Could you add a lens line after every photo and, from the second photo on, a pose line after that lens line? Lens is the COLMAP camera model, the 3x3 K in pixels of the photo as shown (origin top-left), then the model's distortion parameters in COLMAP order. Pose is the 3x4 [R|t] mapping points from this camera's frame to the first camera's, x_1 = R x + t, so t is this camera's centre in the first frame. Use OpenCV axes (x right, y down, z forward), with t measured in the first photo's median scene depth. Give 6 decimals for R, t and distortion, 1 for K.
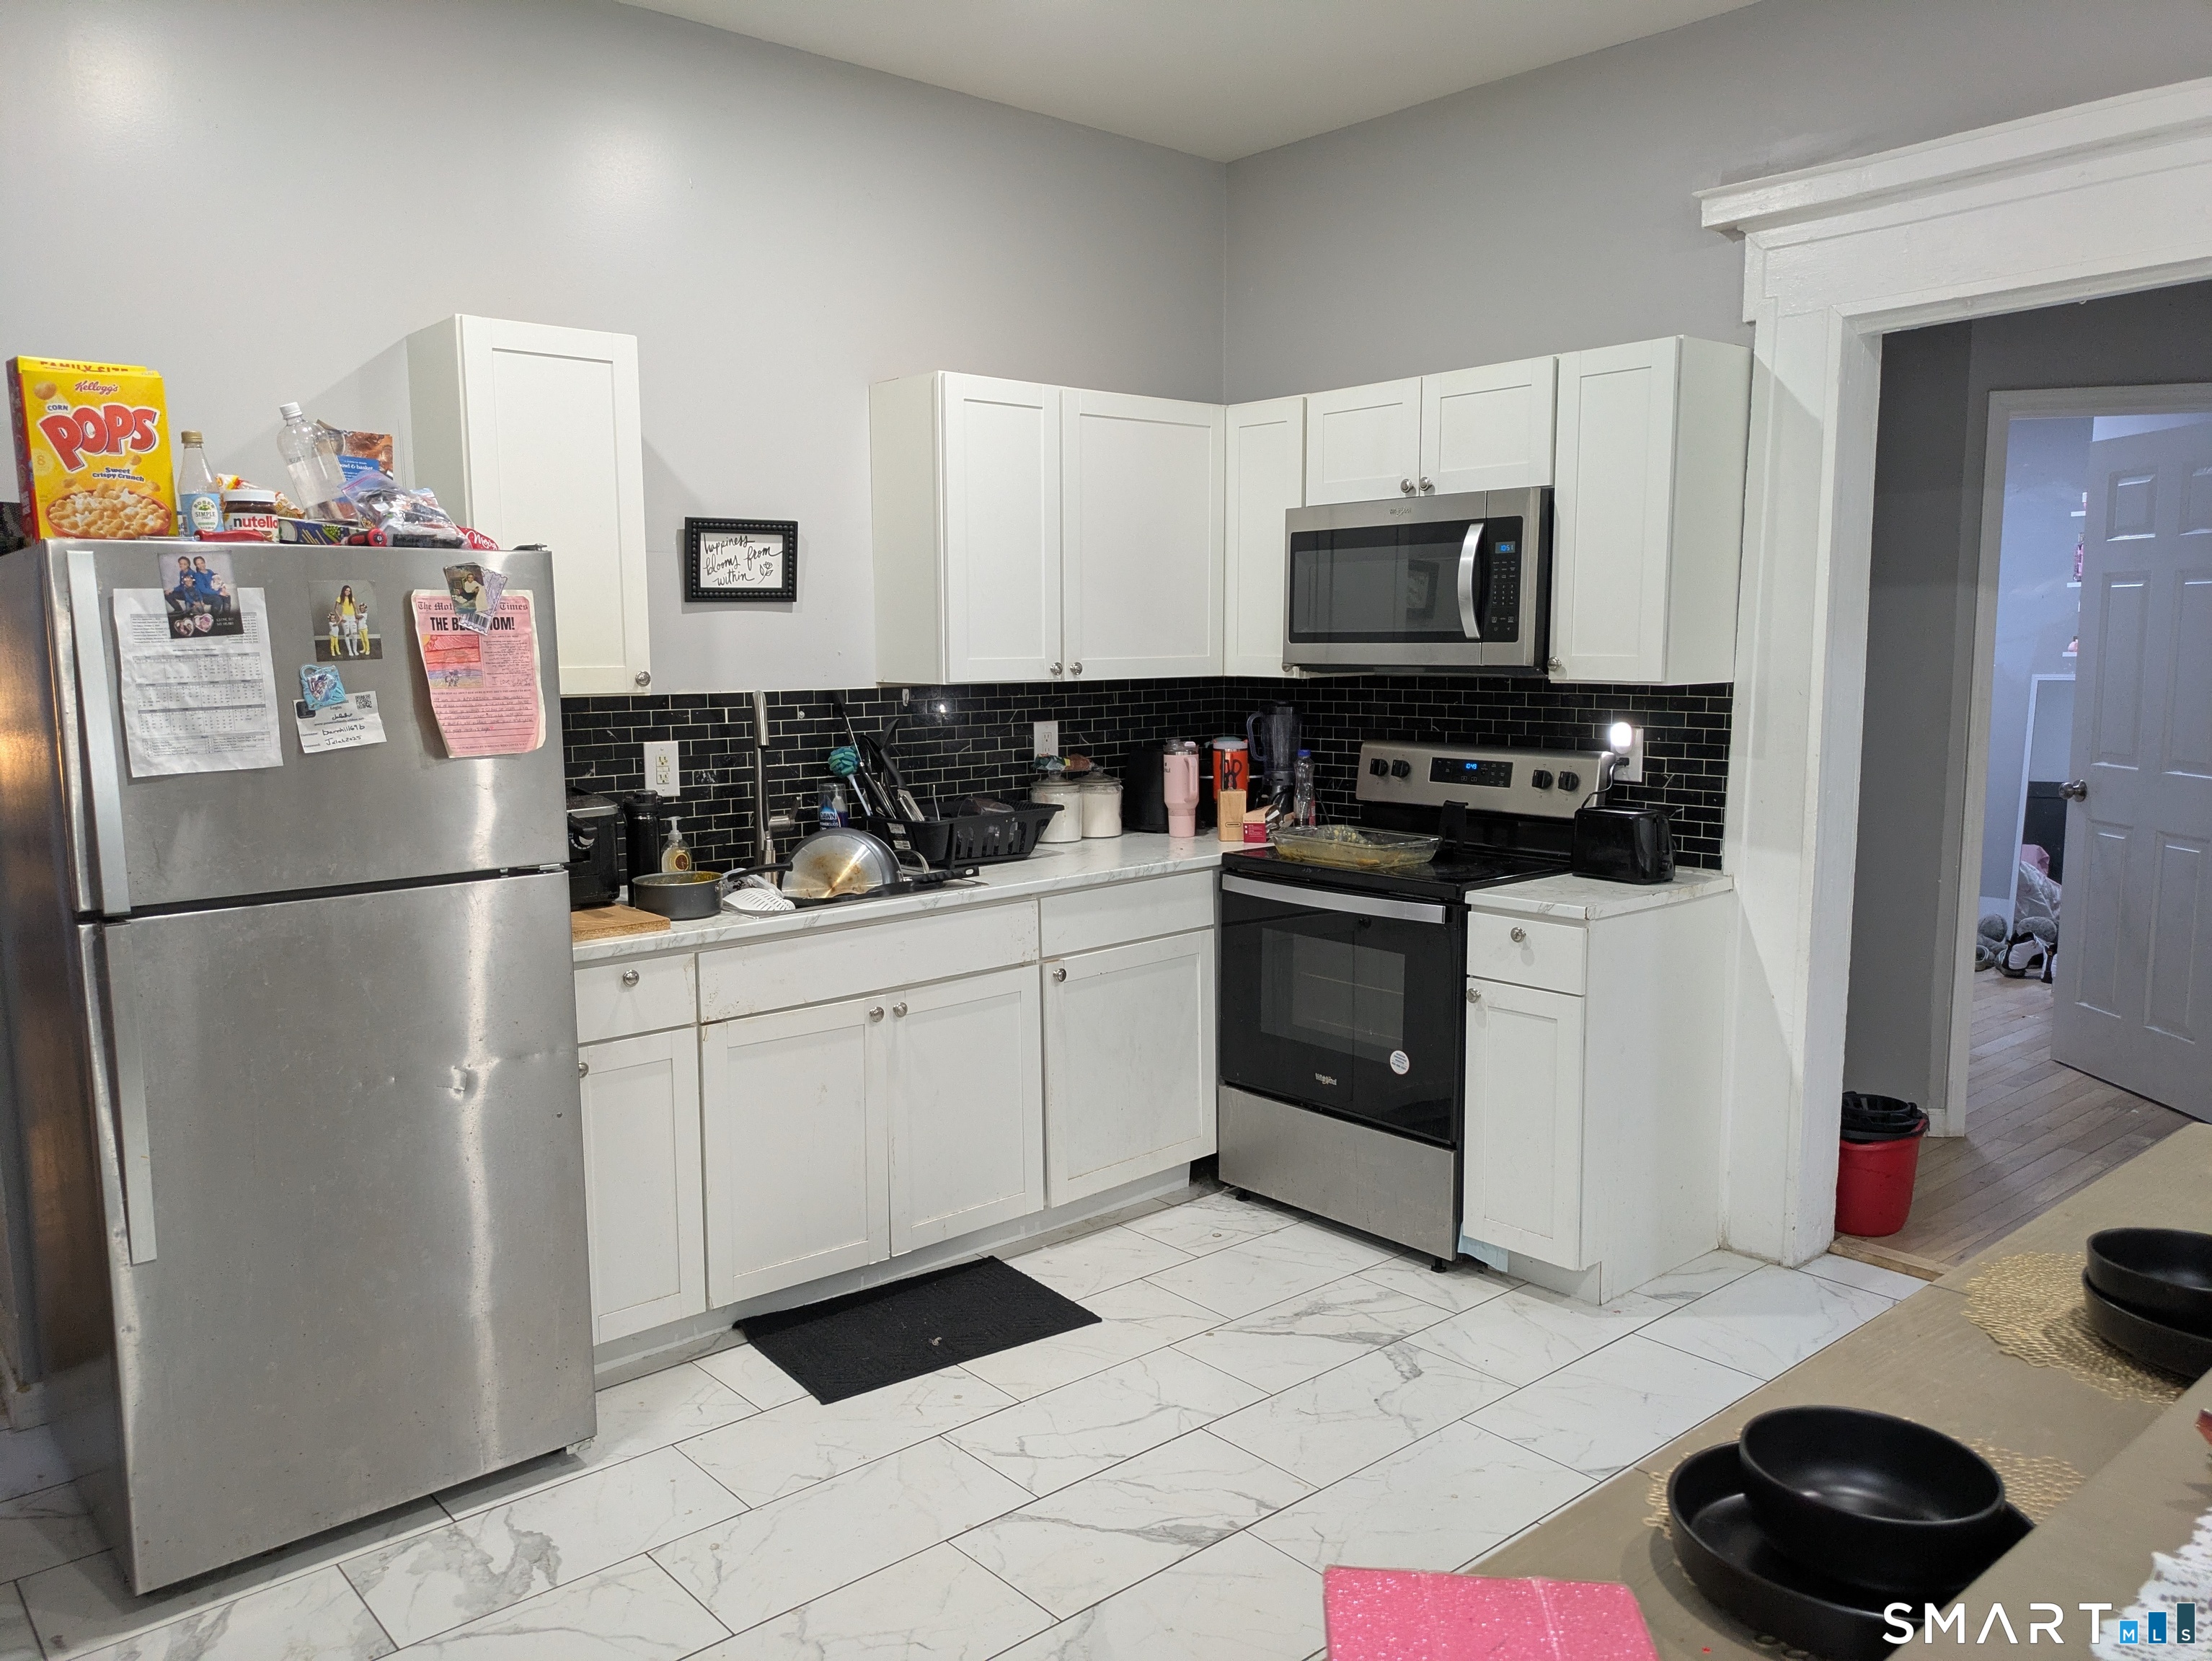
lens RADIAL K [[1628.2, 0, 1105.4], [0, 1628.2, 835.0], [0, 0, 1]] dist [0.022360, -0.000375]
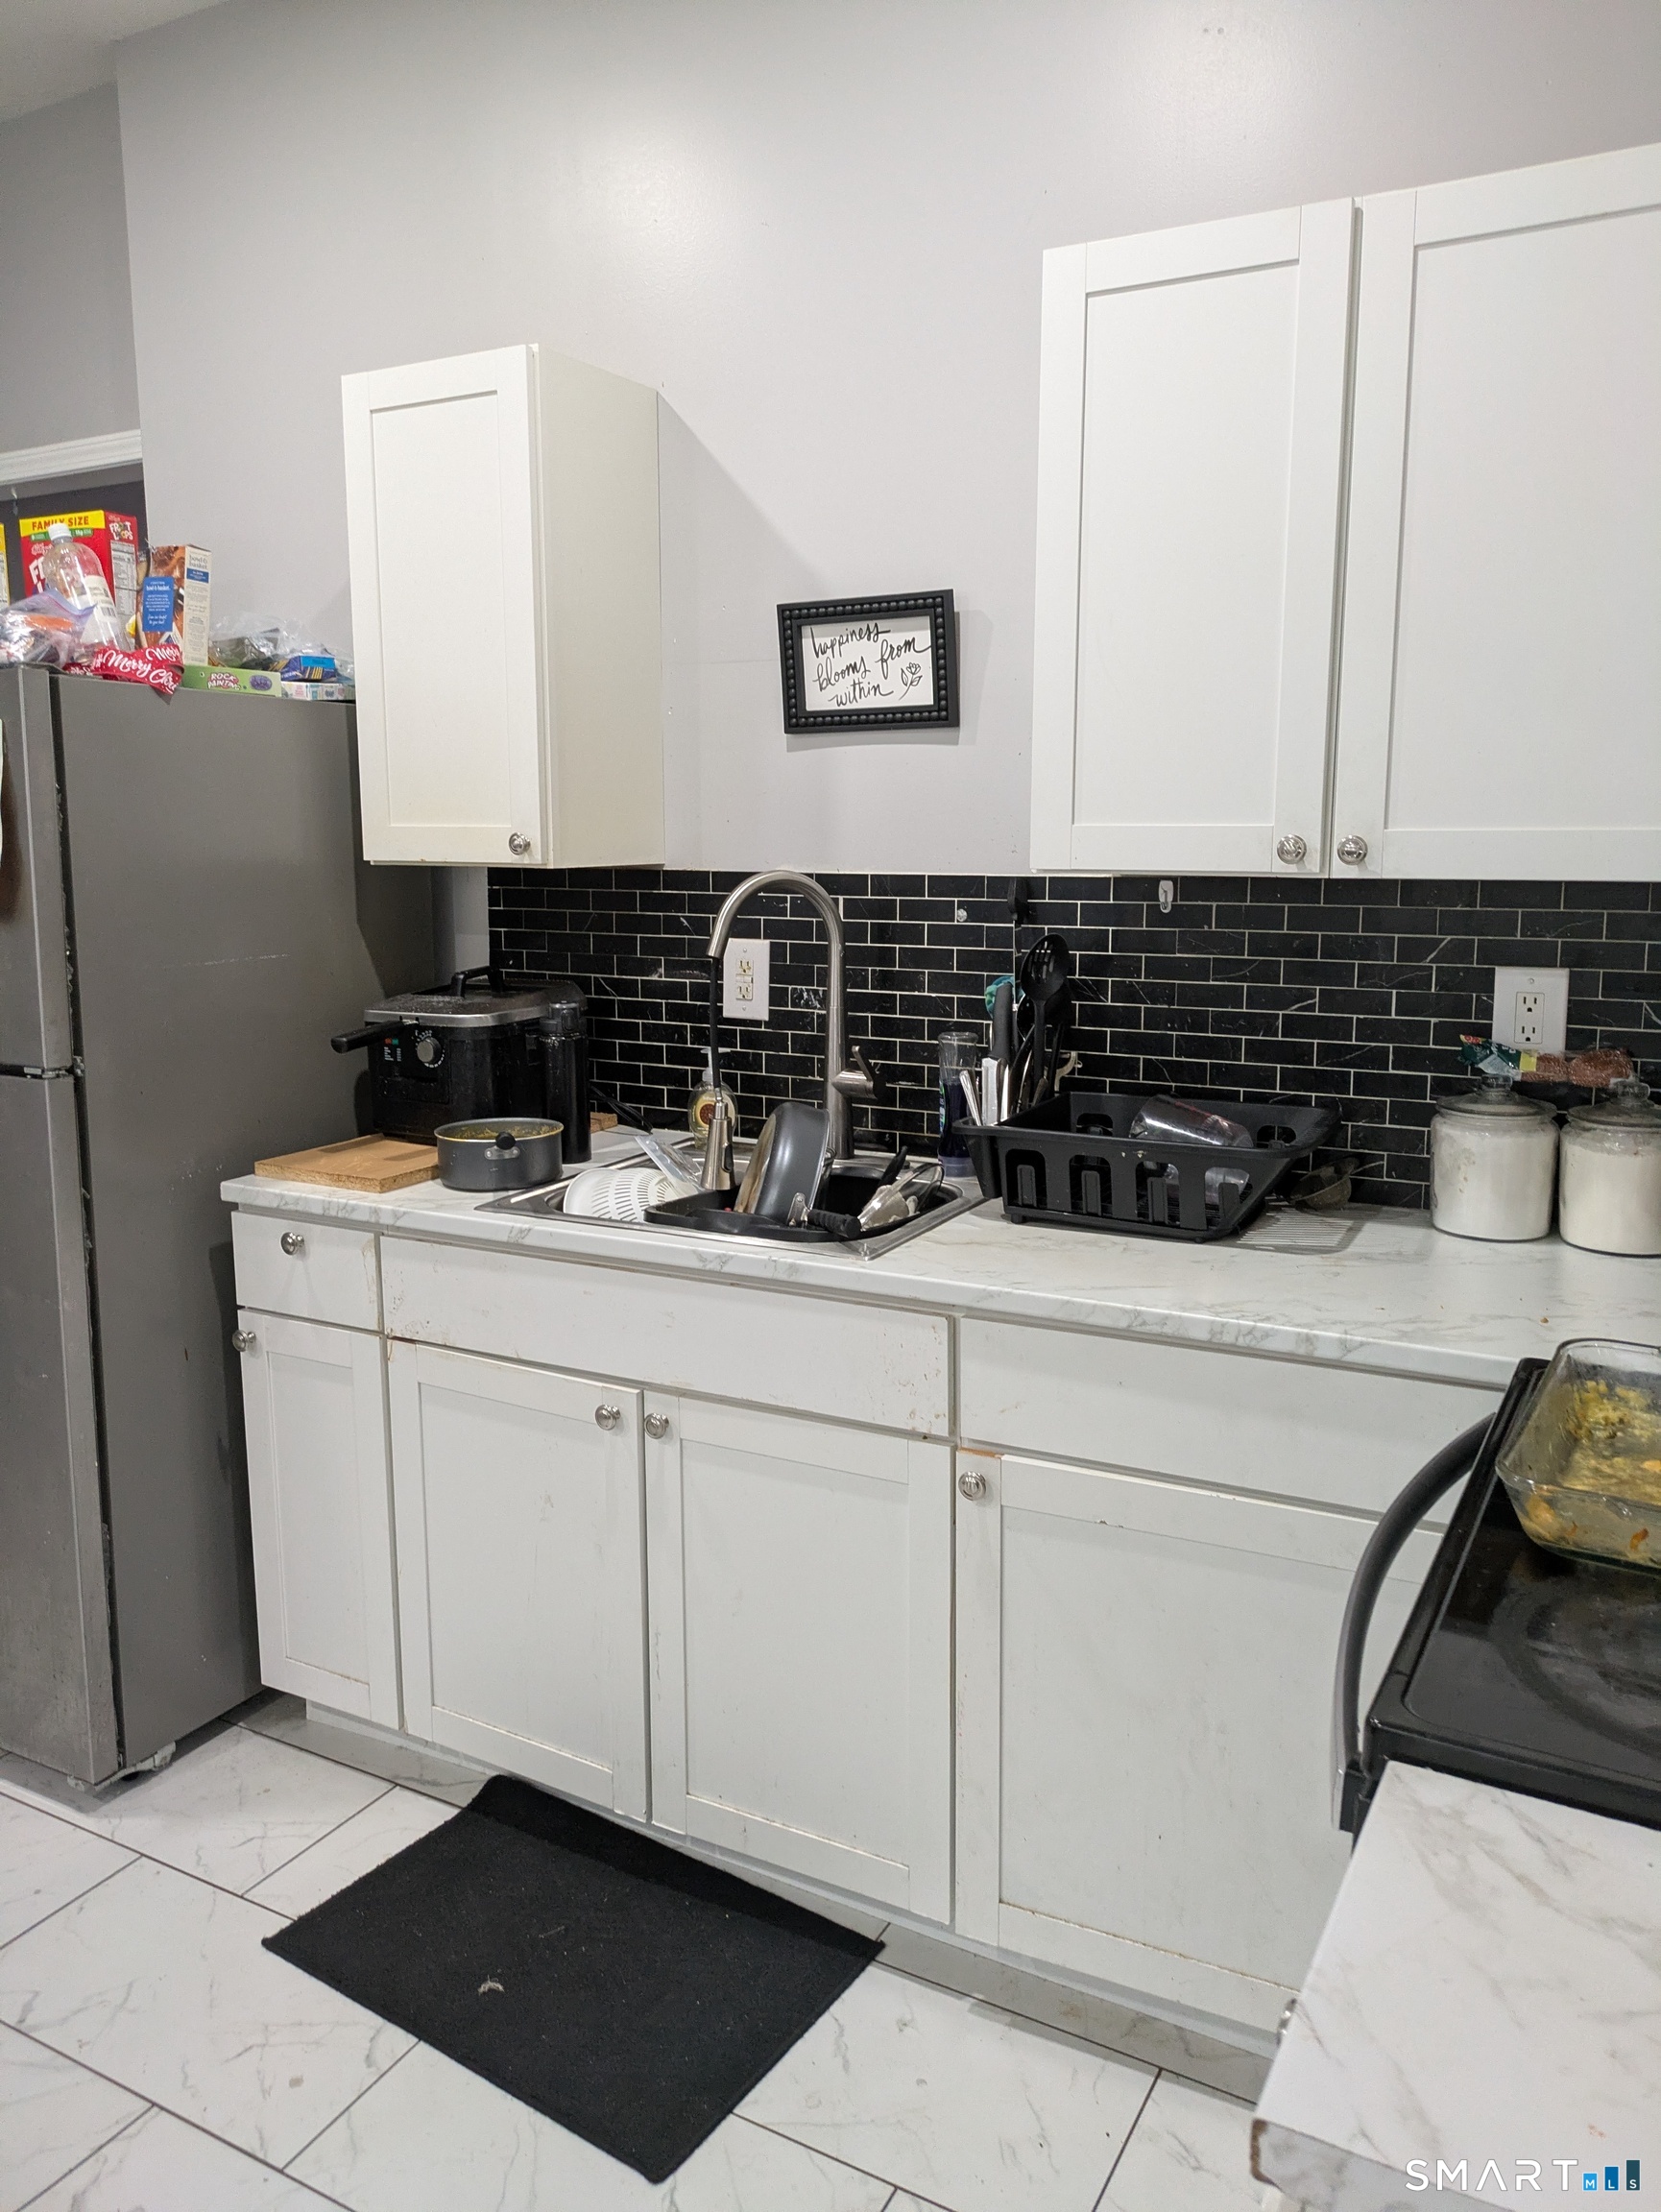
lens RADIAL K [[1638.8, 0, 829.7], [0, 1638.8, 1064.7], [0, 0, 1]] dist [0.041027, -0.028491]
pose [[0.342465, 0.145888, -0.928135, 0.385748], [-0.115414, 0.986921, 0.112543, -0.085182], [0.932415, 0.068577, 0.354824, 0.772249]]
